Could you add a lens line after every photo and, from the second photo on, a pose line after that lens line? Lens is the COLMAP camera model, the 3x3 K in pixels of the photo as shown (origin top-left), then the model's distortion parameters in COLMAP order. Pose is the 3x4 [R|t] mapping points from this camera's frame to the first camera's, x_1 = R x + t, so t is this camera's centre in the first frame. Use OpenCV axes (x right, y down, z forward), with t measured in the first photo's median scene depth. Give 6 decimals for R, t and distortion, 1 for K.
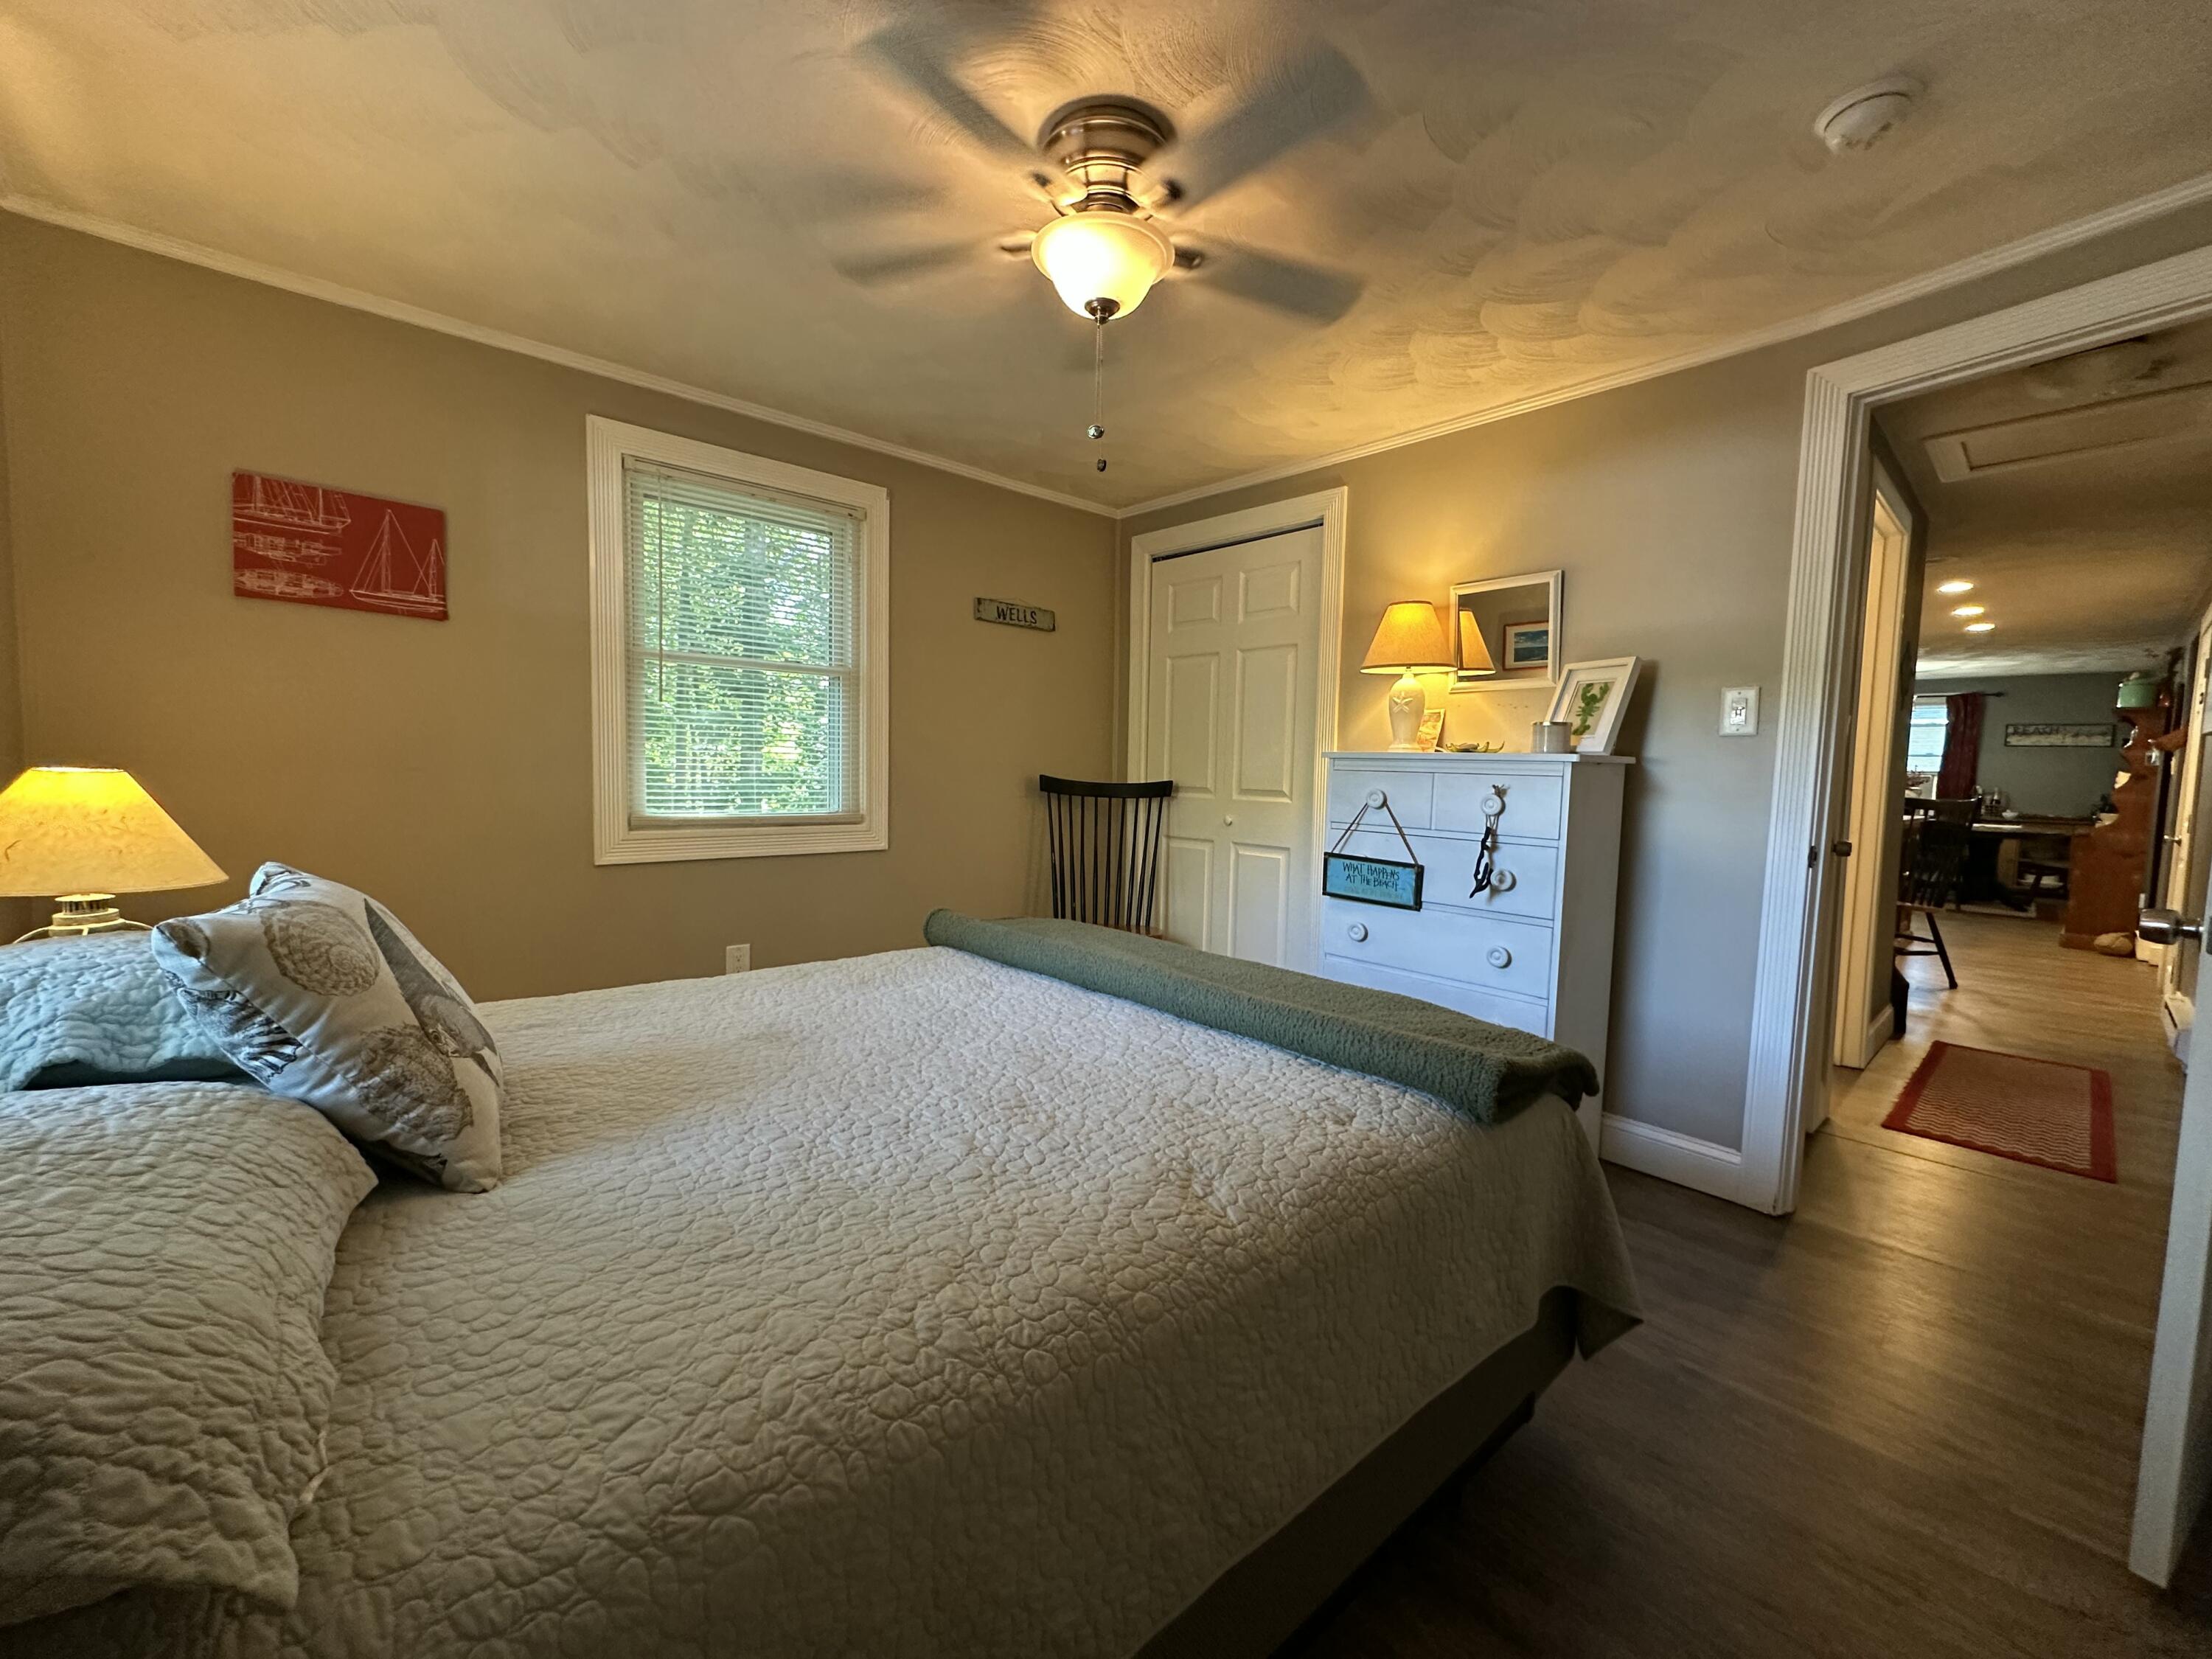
lens RADIAL K [[882.8, 0, 1116.6], [0, 882.8, 827.5], [0, 0, 1]] dist [-0.000118, -0.000297]
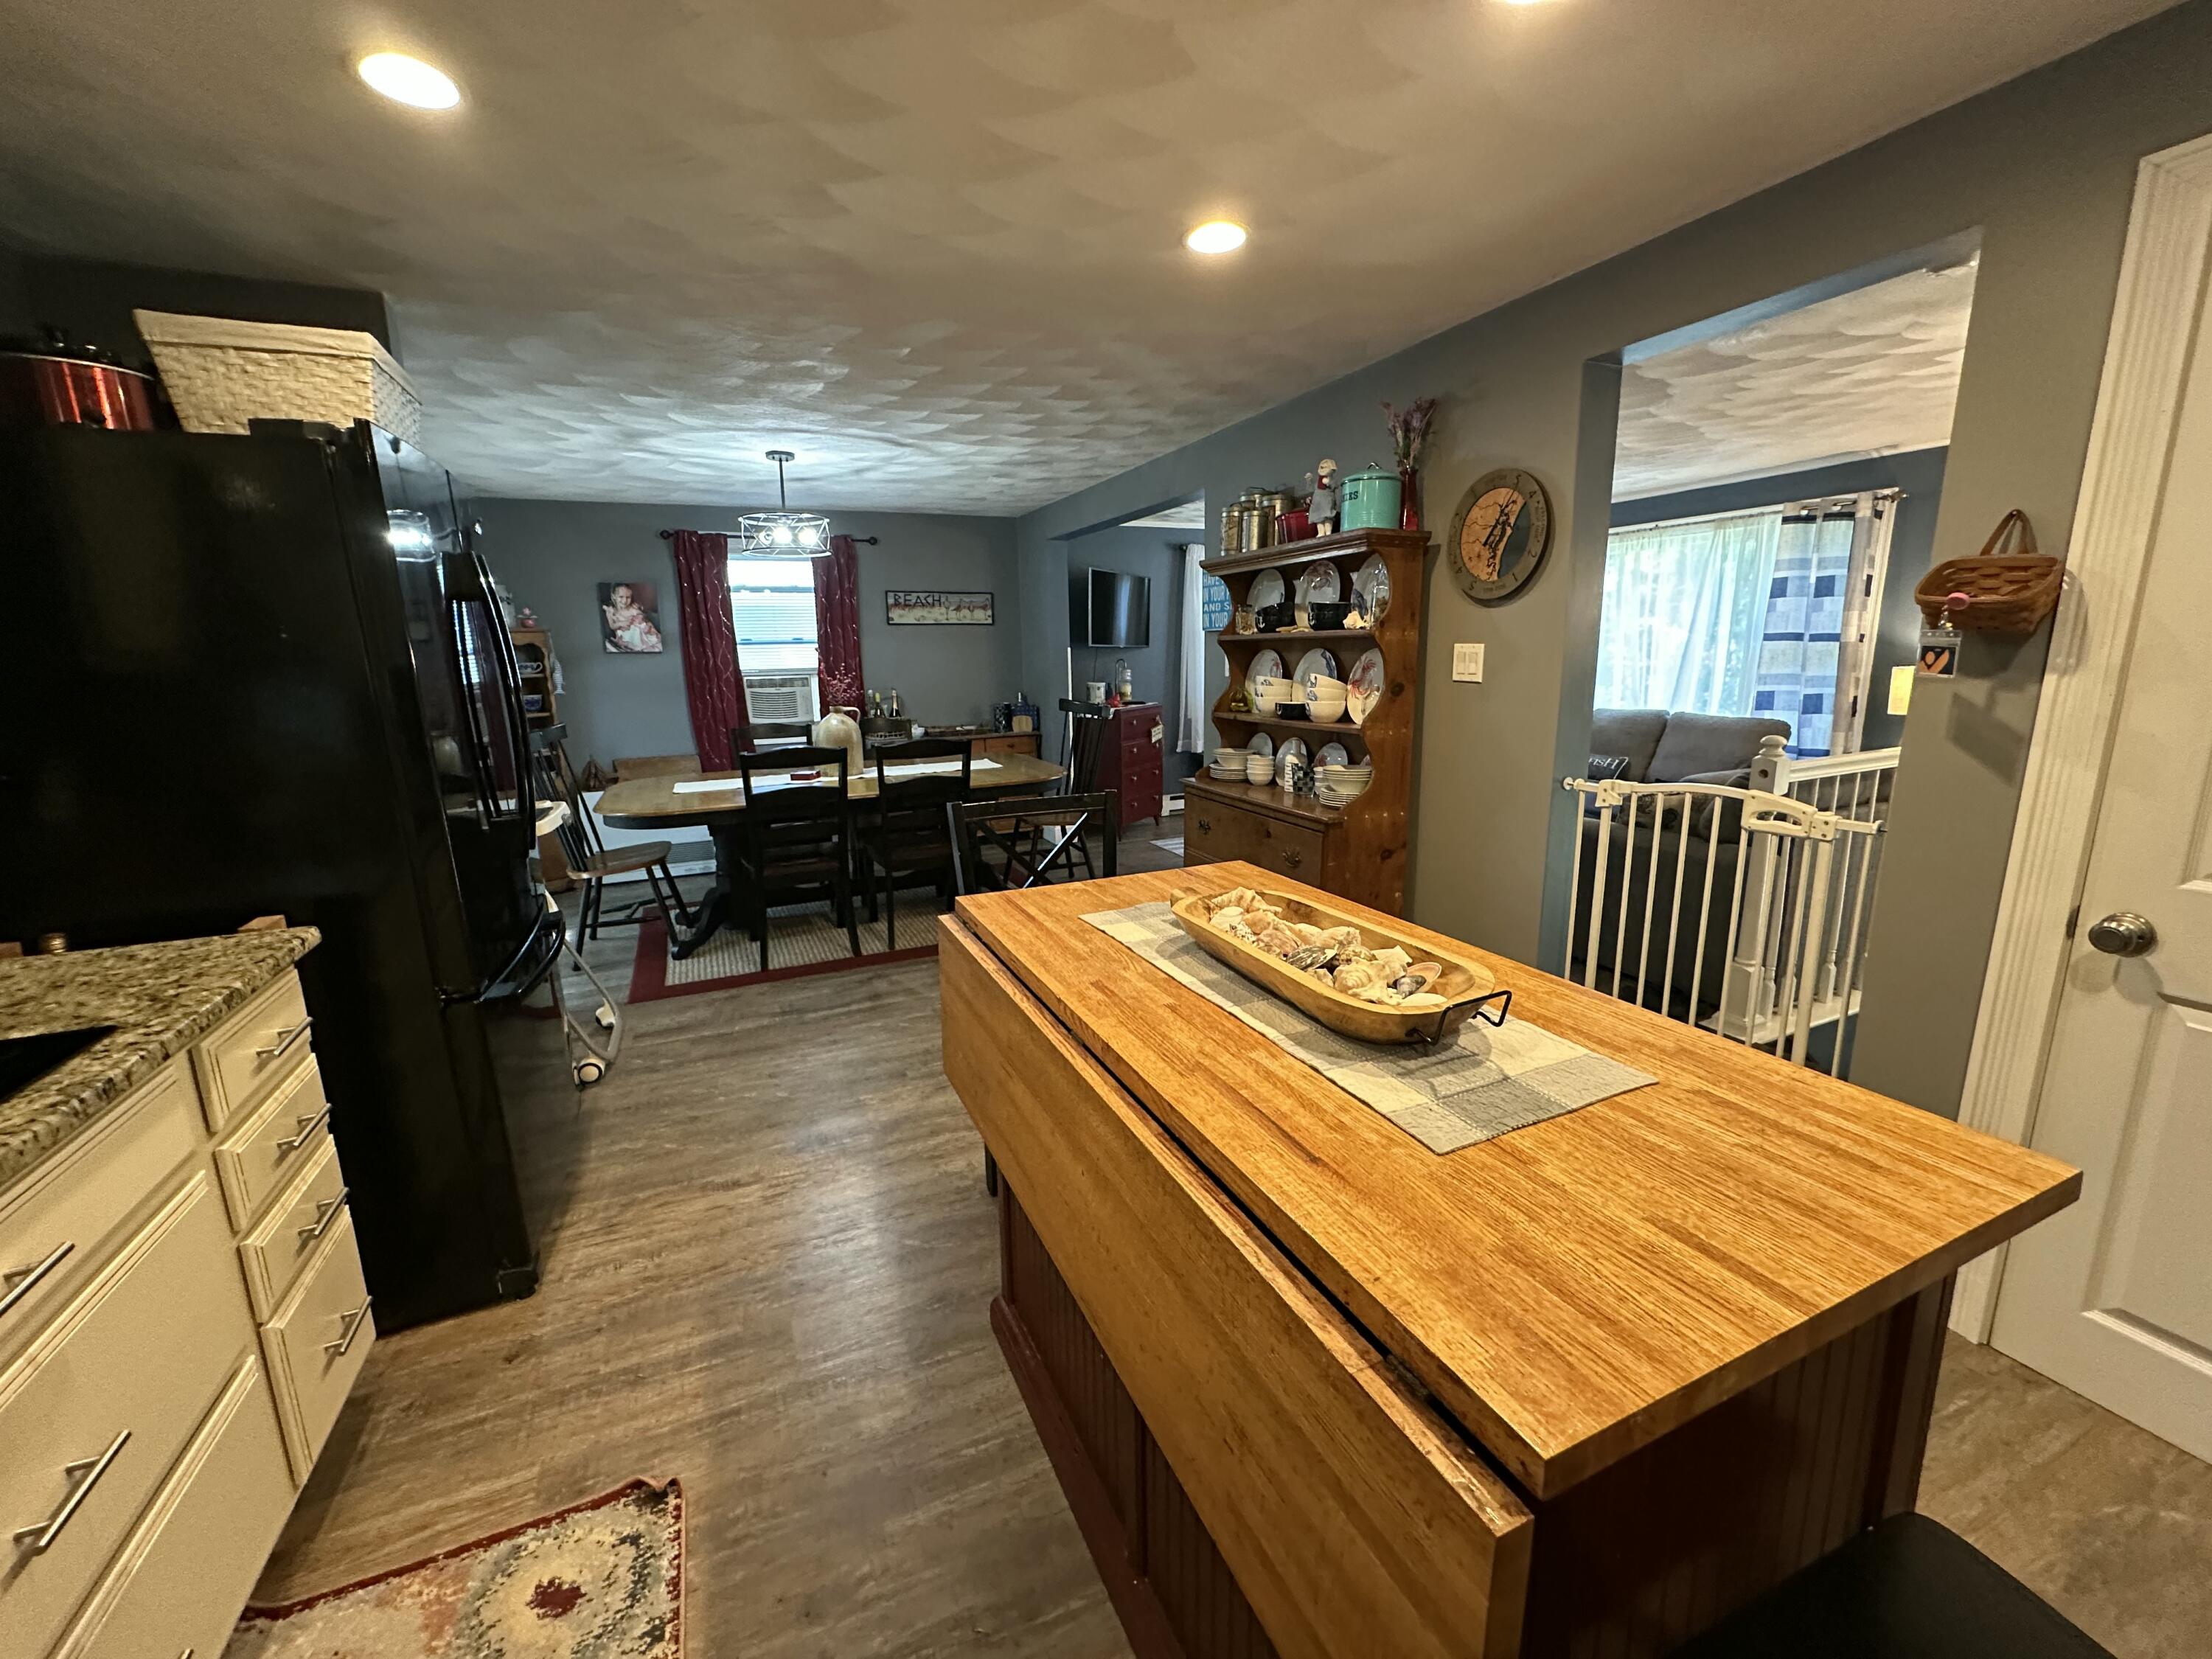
lens RADIAL K [[882.8, 0, 1103.2], [0, 882.8, 828.8], [0, 0, 1]] dist [-0.000118, -0.000297]
pose [[0.313929, -0.210026, 0.925925, 0.429270], [0.095652, 0.977261, 0.189240, -0.053865], [-0.944616, 0.029159, 0.326880, 0.654466]]
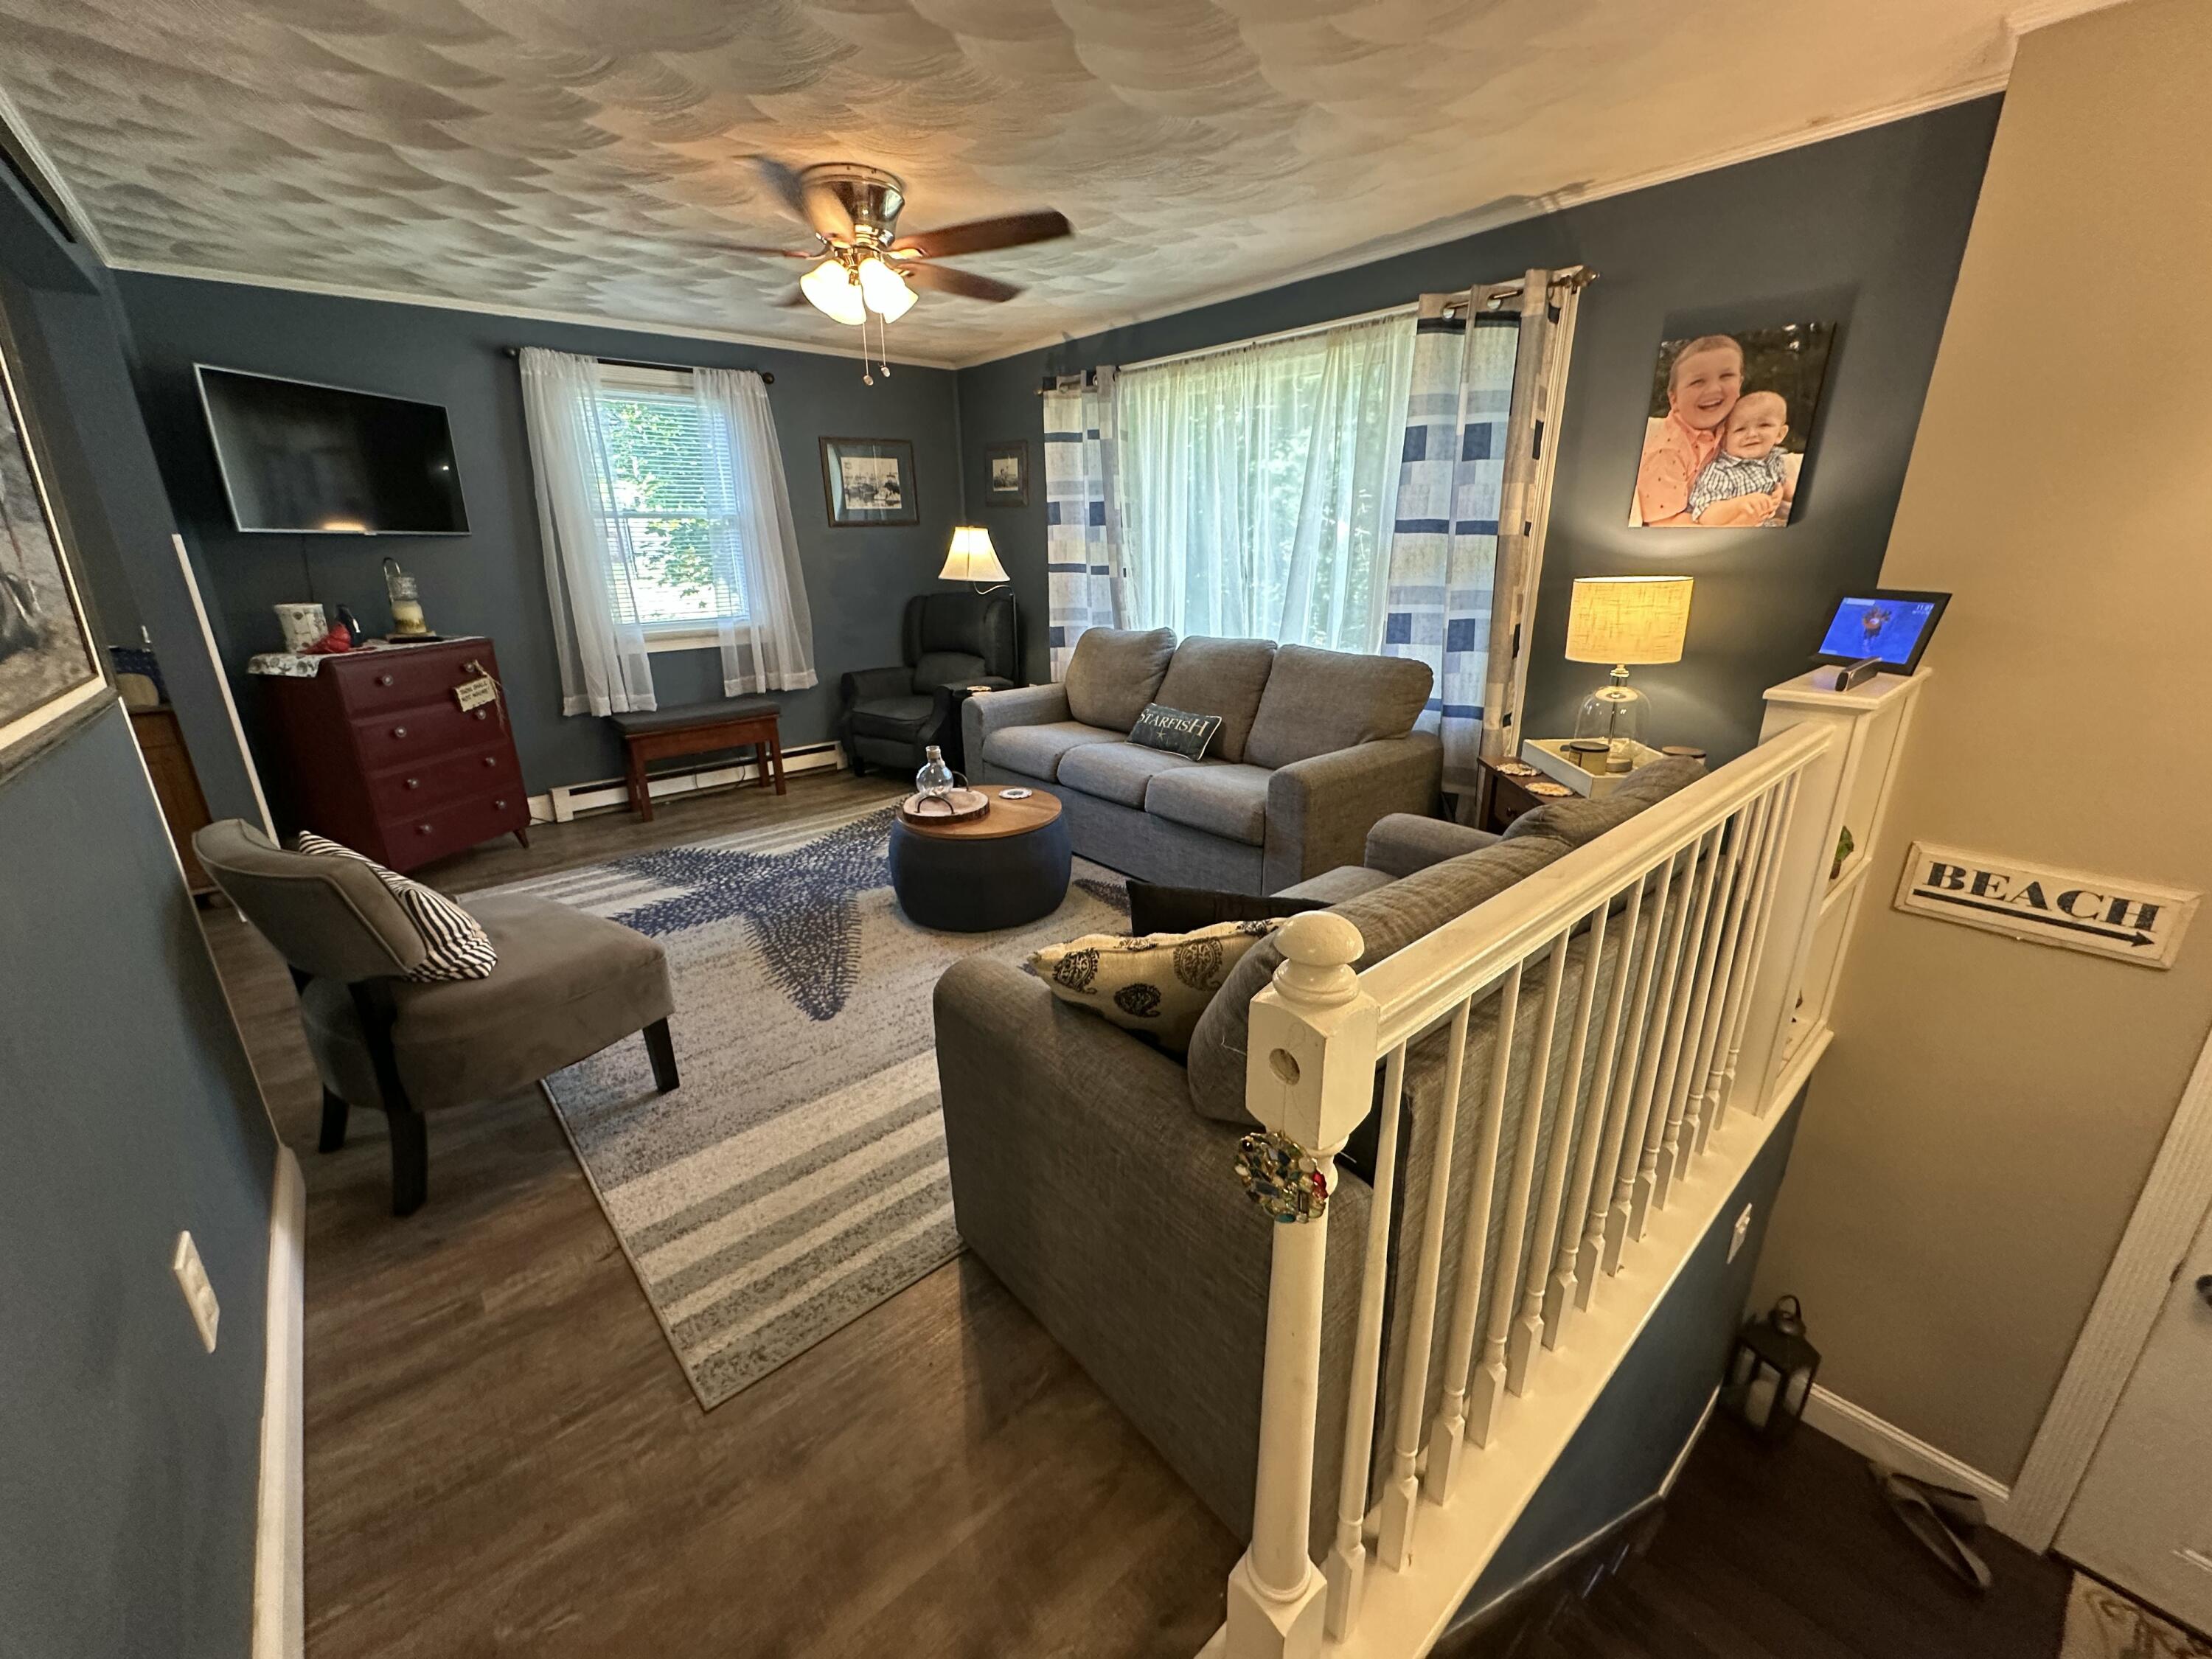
lens RADIAL K [[882.8, 0, 1105.3], [0, 882.8, 826.6], [0, 0, 1]] dist [-0.000118, -0.000297]
pose [[0.020668, -0.328287, 0.944352, 0.731831], [0.086886, 0.941570, 0.325419, -0.038601], [-0.996004, 0.075326, 0.047984, 0.545066]]
